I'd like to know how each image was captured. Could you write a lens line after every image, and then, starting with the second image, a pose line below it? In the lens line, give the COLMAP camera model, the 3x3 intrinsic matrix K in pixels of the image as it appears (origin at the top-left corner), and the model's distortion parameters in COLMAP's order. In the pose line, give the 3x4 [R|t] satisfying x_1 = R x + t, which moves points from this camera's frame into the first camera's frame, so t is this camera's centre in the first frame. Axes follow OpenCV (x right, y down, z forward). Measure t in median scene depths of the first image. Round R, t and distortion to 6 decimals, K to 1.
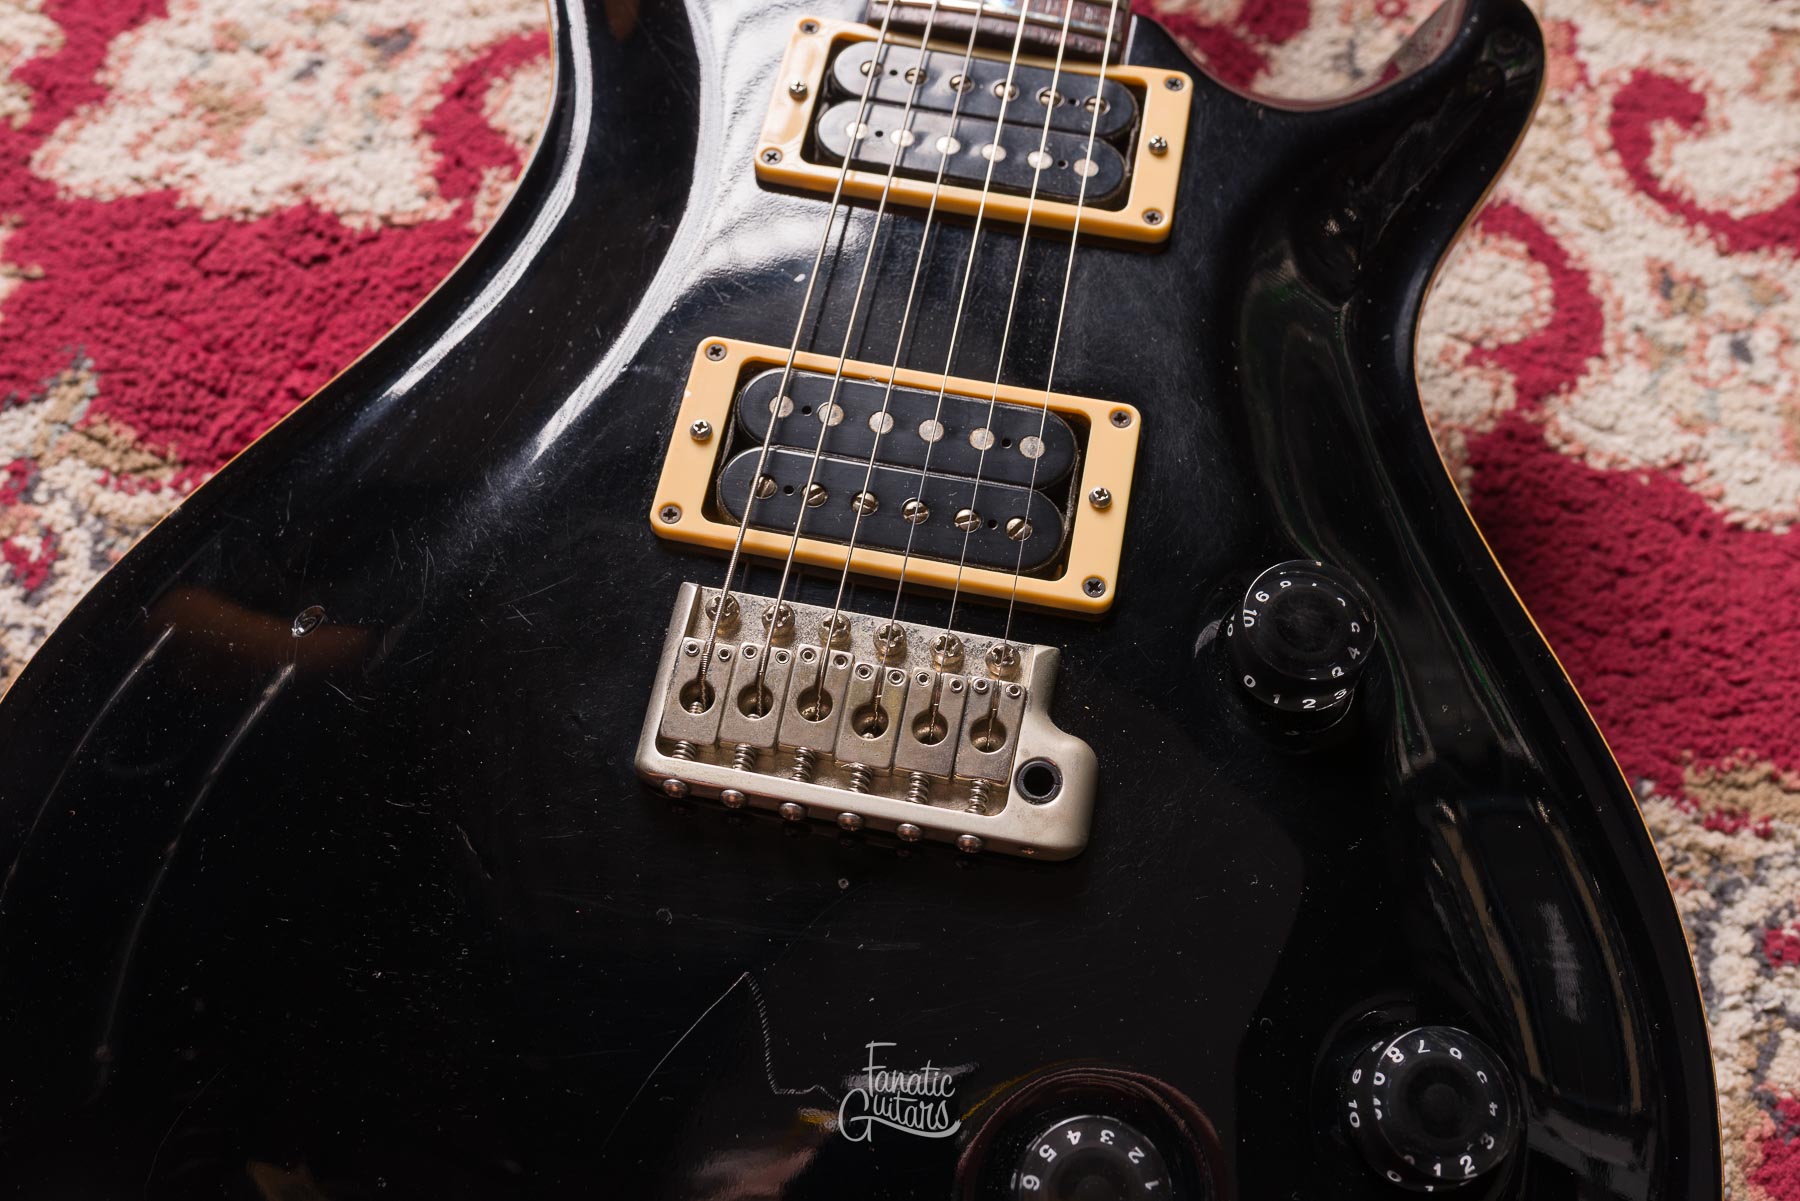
lens RADIAL K [[1804.8, 0, 890.1], [0, 1804.8, 600.3], [0, 0, 1]] dist [0.002045, 0.000000]
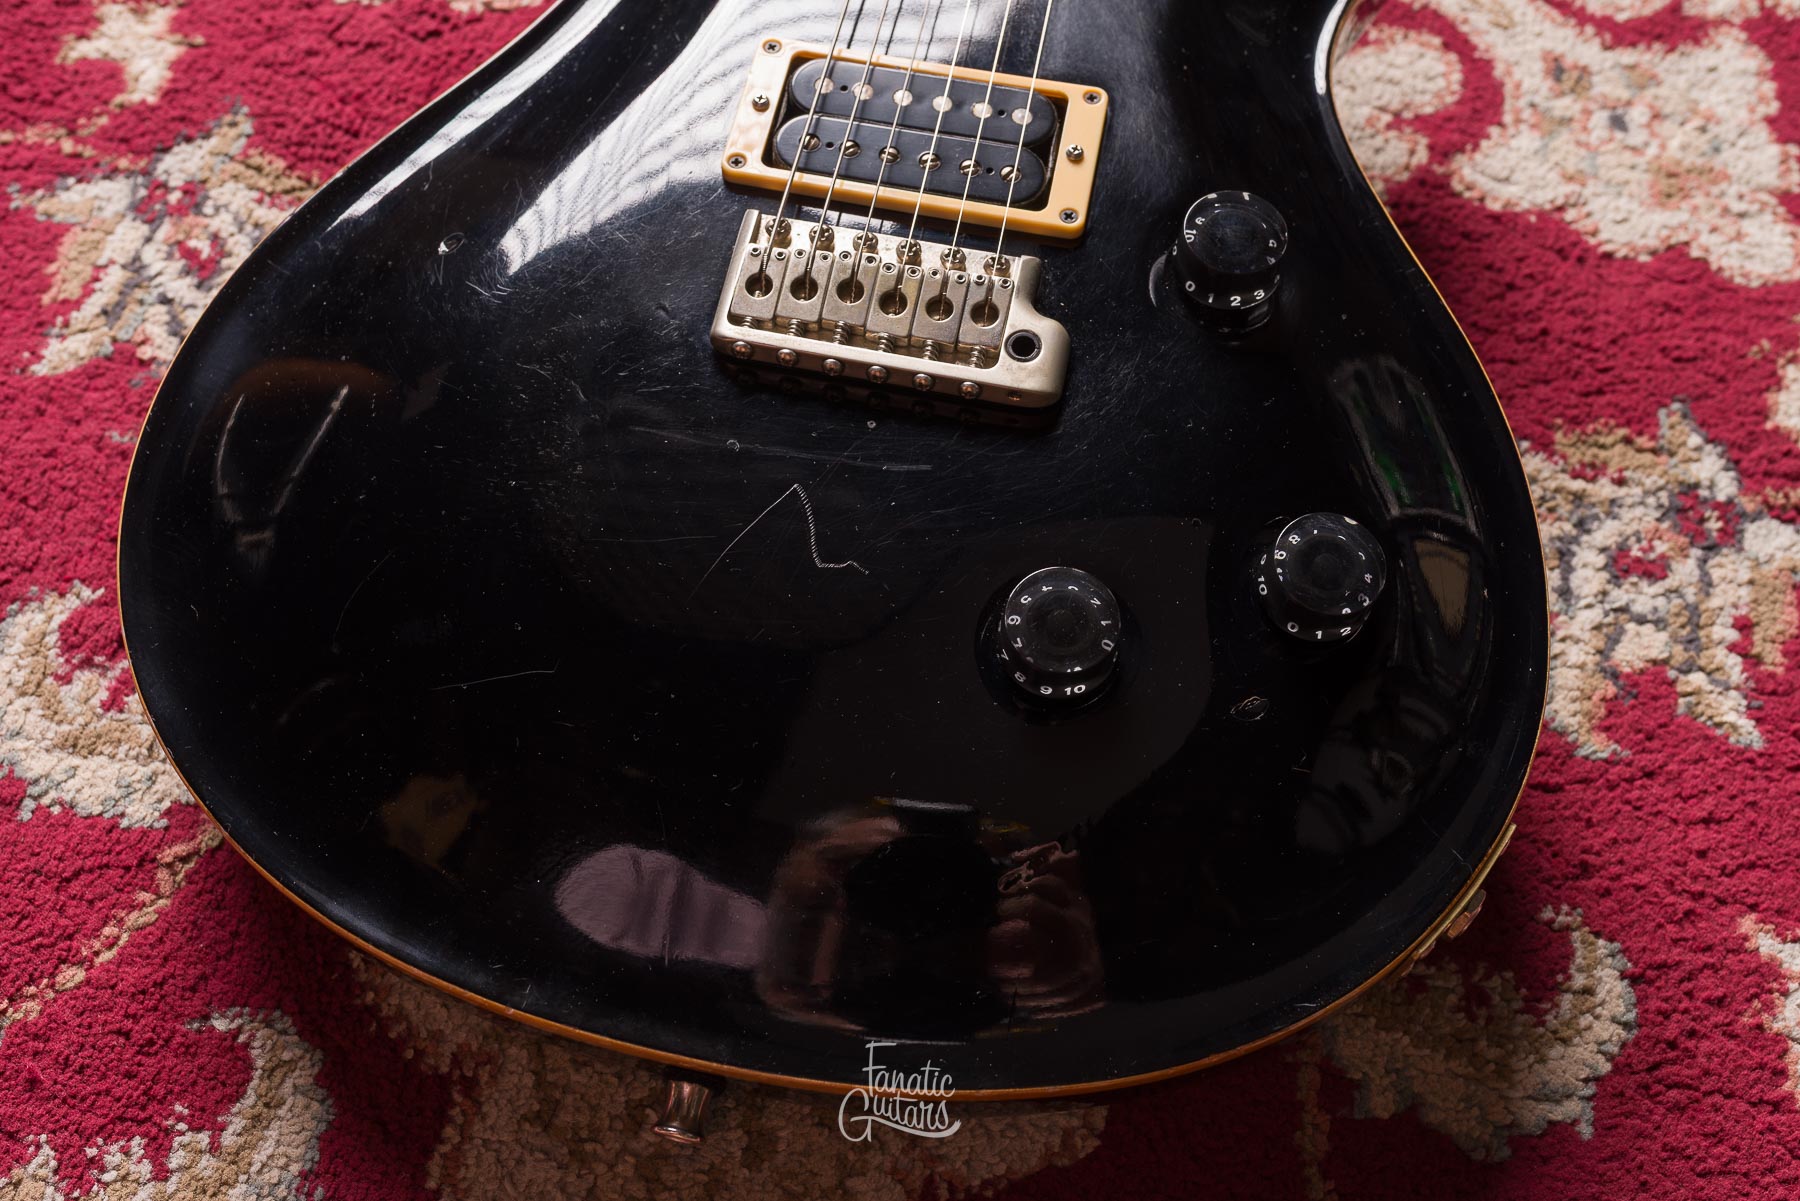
lens RADIAL K [[1804.8, 0, 889.5], [0, 1804.8, 591.9], [0, 0, 1]] dist [0.002045, 0.000000]
pose [[0.999947, 0.009949, -0.002724, -0.005580], [-0.009992, 0.999818, -0.016262, 0.200035], [0.002562, 0.016288, 0.999864, -0.195695]]
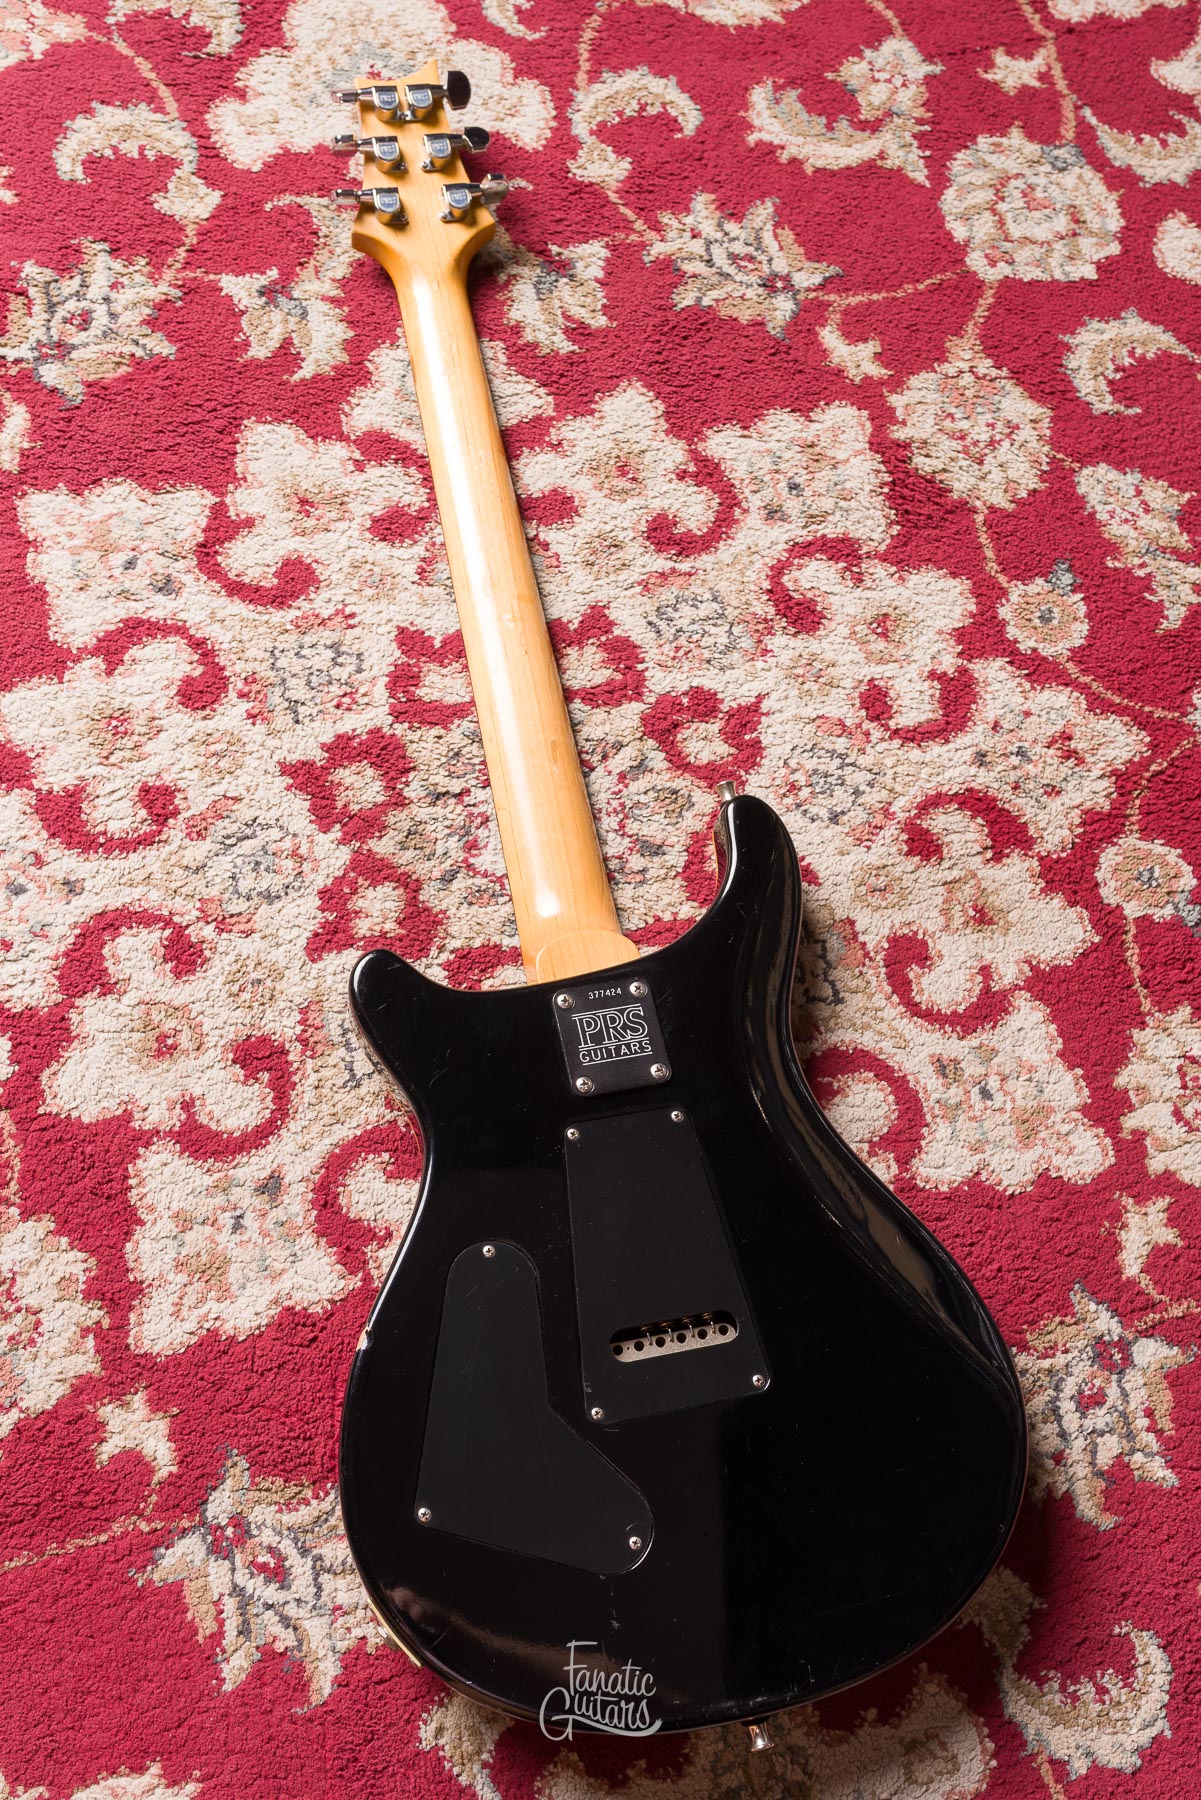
lens RADIAL K [[1804.8, 0, 604.1], [0, 1804.8, 946.8], [0, 0, 1]] dist [0.002045, 0.000000]
pose [[0.911507, -0.360731, 0.197558, -0.264875], [0.320439, 0.923993, 0.208701, -0.864631], [-0.257827, -0.126928, 0.957818, -0.824205]]
